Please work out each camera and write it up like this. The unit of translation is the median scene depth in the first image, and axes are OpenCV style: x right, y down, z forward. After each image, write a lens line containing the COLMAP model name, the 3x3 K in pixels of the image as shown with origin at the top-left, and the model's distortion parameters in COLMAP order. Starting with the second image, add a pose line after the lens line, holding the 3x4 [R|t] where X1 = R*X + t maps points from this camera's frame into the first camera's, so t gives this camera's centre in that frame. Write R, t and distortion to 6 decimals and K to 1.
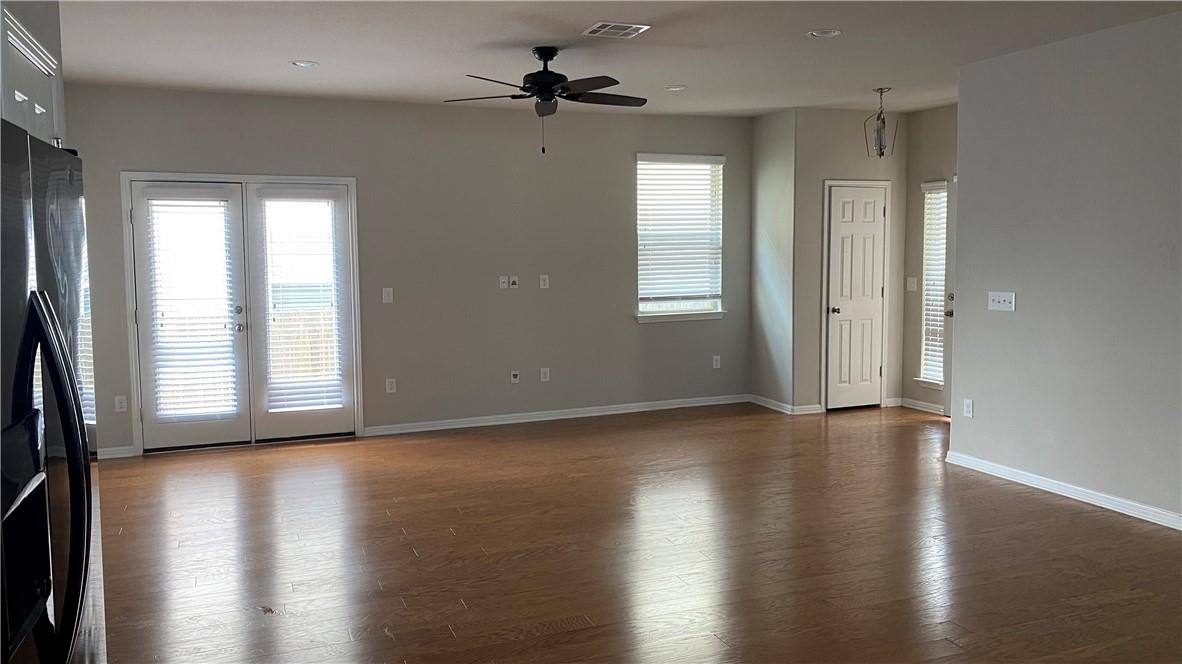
lens RADIAL K [[906.9, 0, 589.4], [0, 906.9, 323.4], [0, 0, 1]] dist [0.073062, -0.002262]
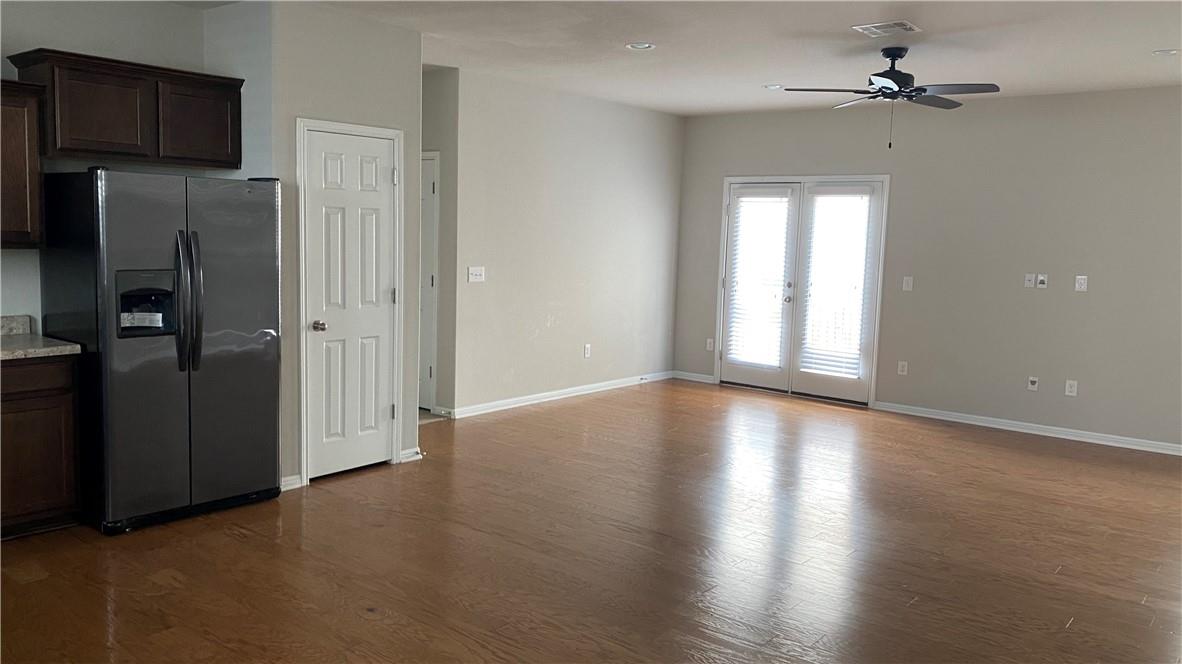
lens RADIAL K [[906.9, 0, 587.4], [0, 906.9, 333.2], [0, 0, 1]] dist [0.073062, -0.002262]
pose [[0.488286, 0.126385, -0.863483, 0.553423], [-0.110534, 0.990445, 0.082462, -0.021089], [0.865655, 0.055179, 0.497591, 0.146824]]
